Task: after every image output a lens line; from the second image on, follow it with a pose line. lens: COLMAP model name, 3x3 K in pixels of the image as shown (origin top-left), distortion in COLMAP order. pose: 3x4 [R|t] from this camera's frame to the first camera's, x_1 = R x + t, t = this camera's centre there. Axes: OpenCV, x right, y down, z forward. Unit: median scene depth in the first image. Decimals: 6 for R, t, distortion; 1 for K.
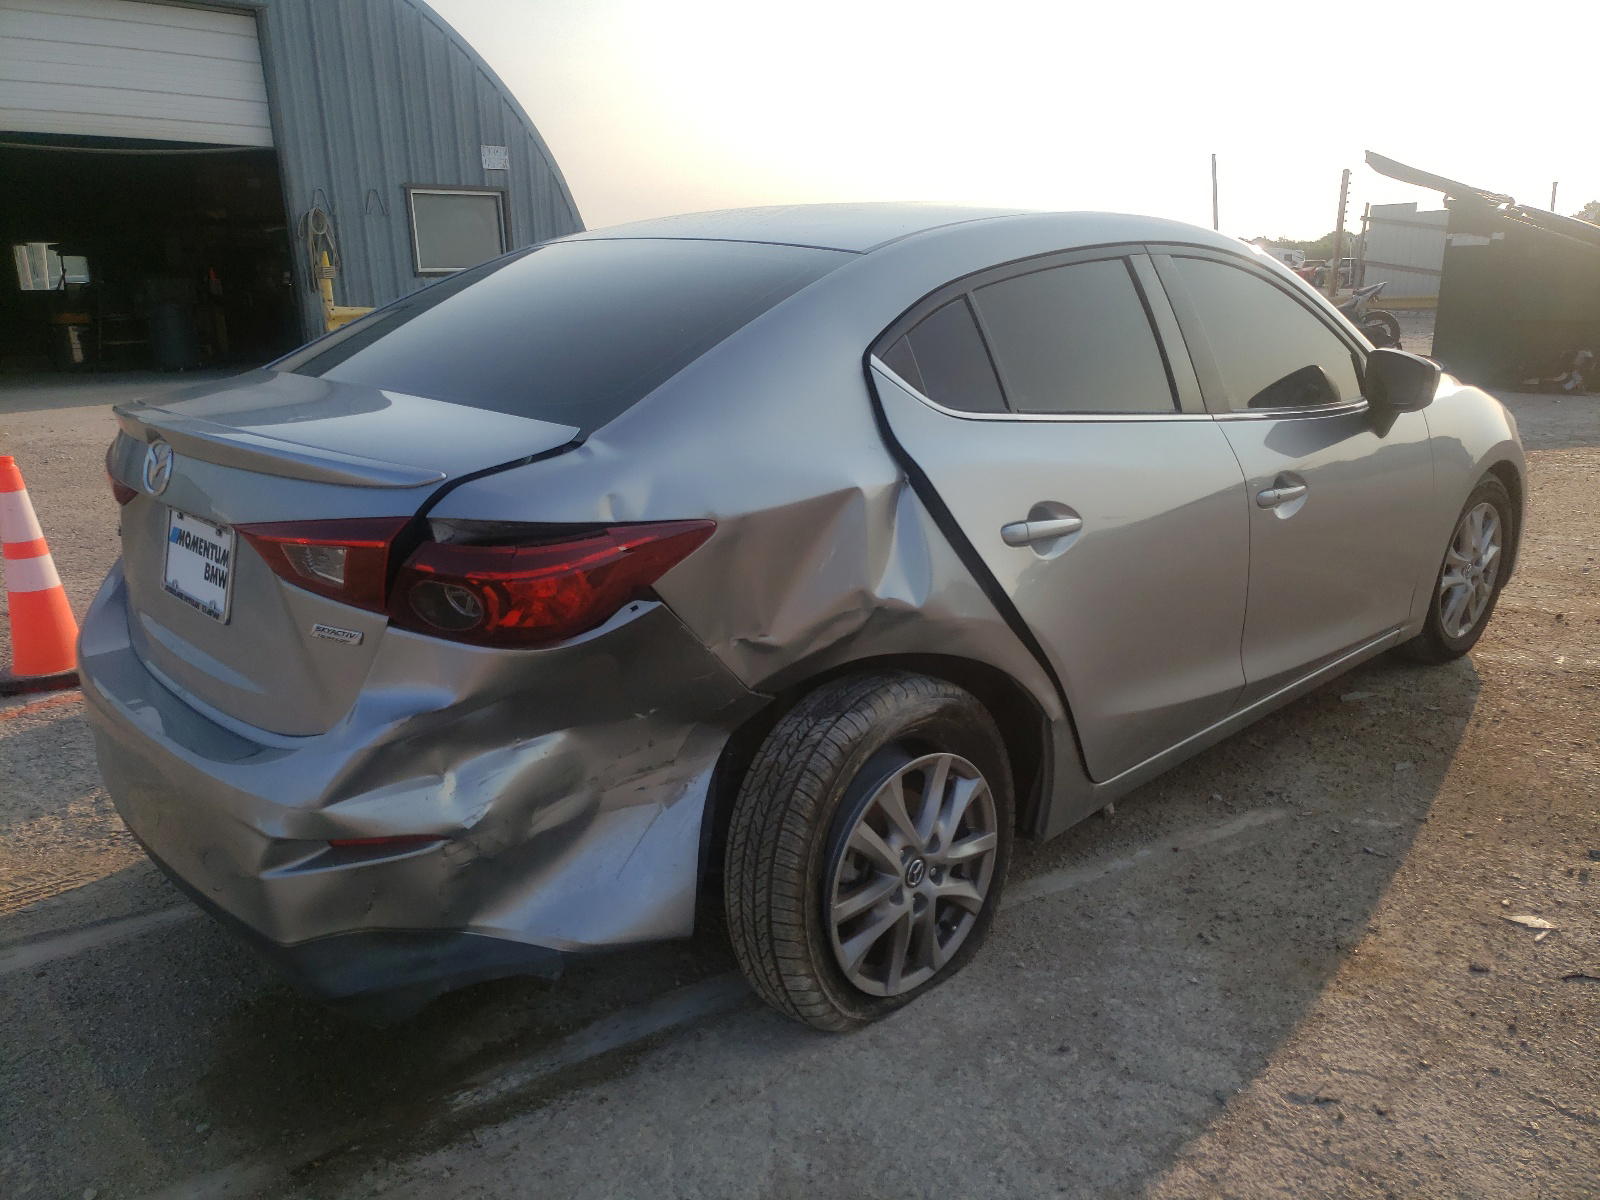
lens RADIAL K [[1215.3, 0, 800.3], [0, 1215.3, 603.3], [0, 0, 1]] dist [0.018411, 0.013391]
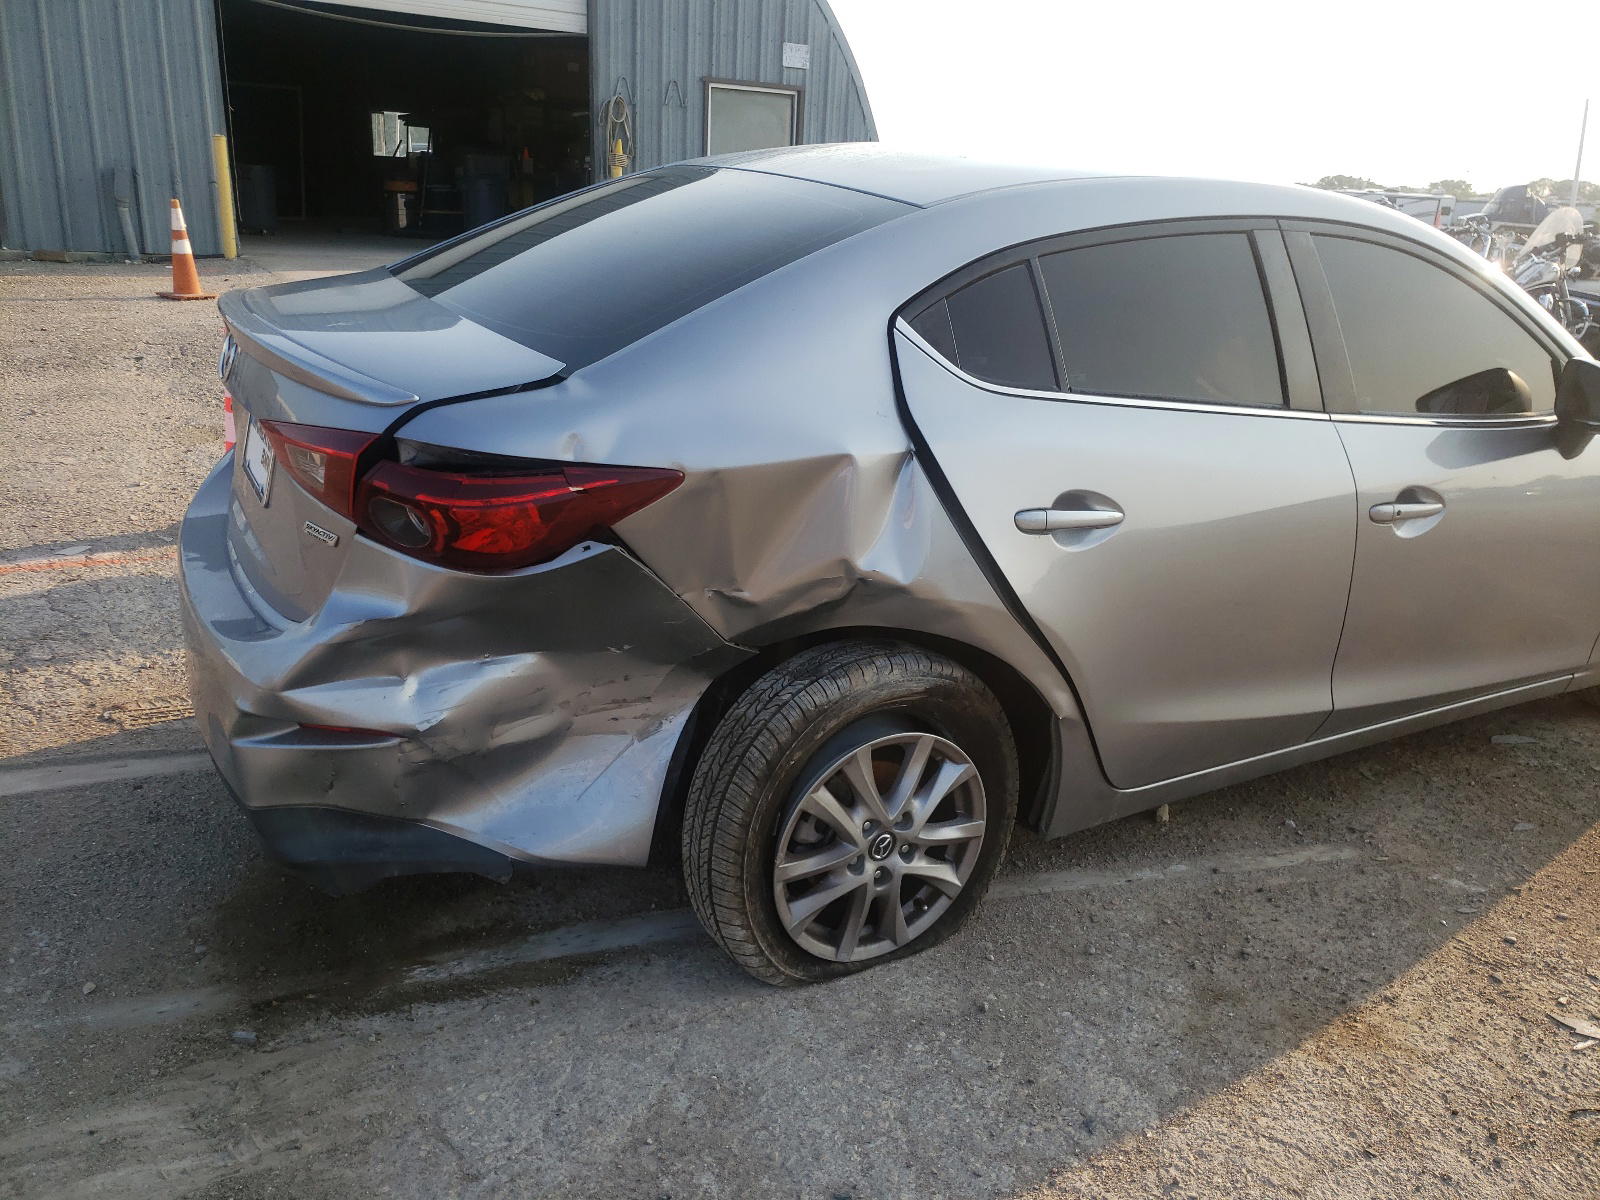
lens RADIAL K [[1215.3, 0, 807.9], [0, 1215.3, 601.7], [0, 0, 1]] dist [0.018411, 0.013391]
pose [[0.969674, 0.148187, -0.194352, 0.206799], [-0.135029, 0.987659, 0.079358, -0.047777], [0.203714, -0.050708, 0.977716, 0.031172]]
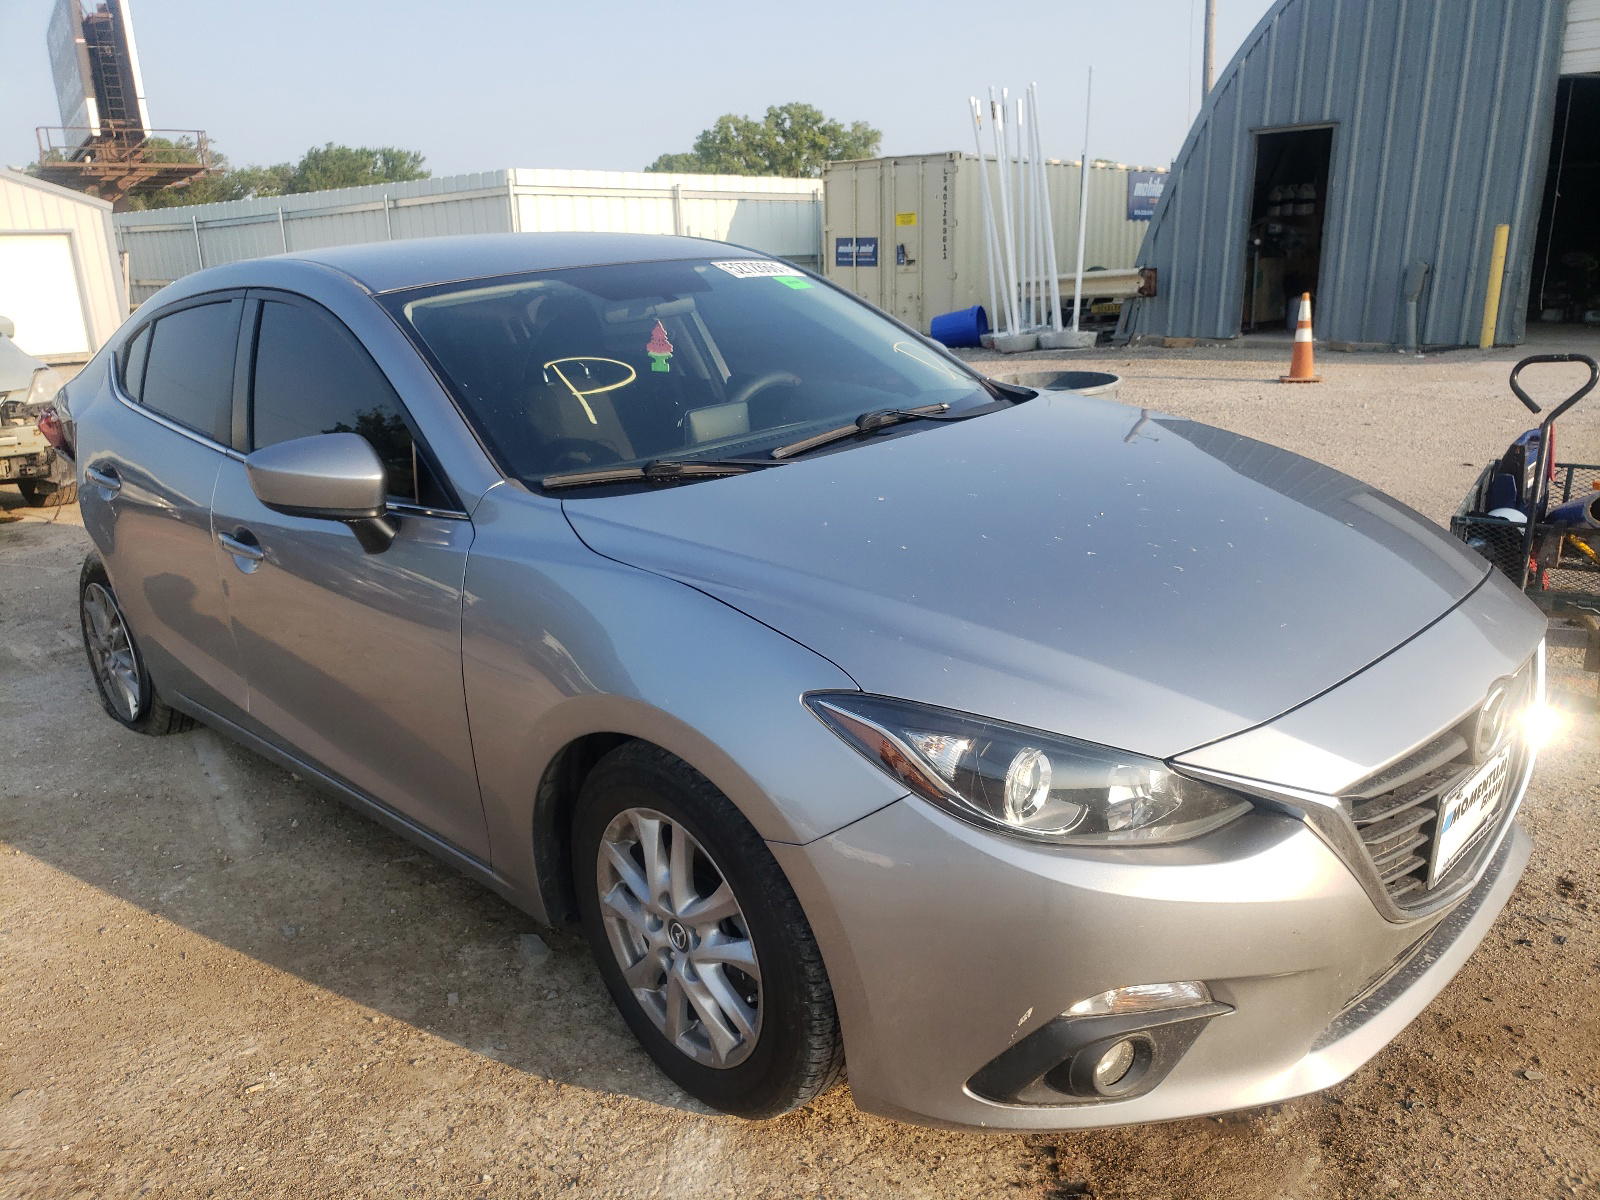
lens RADIAL K [[1215.3, 0, 807.2], [0, 1215.3, 603.0], [0, 0, 1]] dist [0.018411, 0.013391]
pose [[0.056106, 0.298421, -0.952784, 1.899741], [-0.236979, 0.930997, 0.277643, -0.593739], [0.969893, 0.210212, 0.122954, 1.836679]]
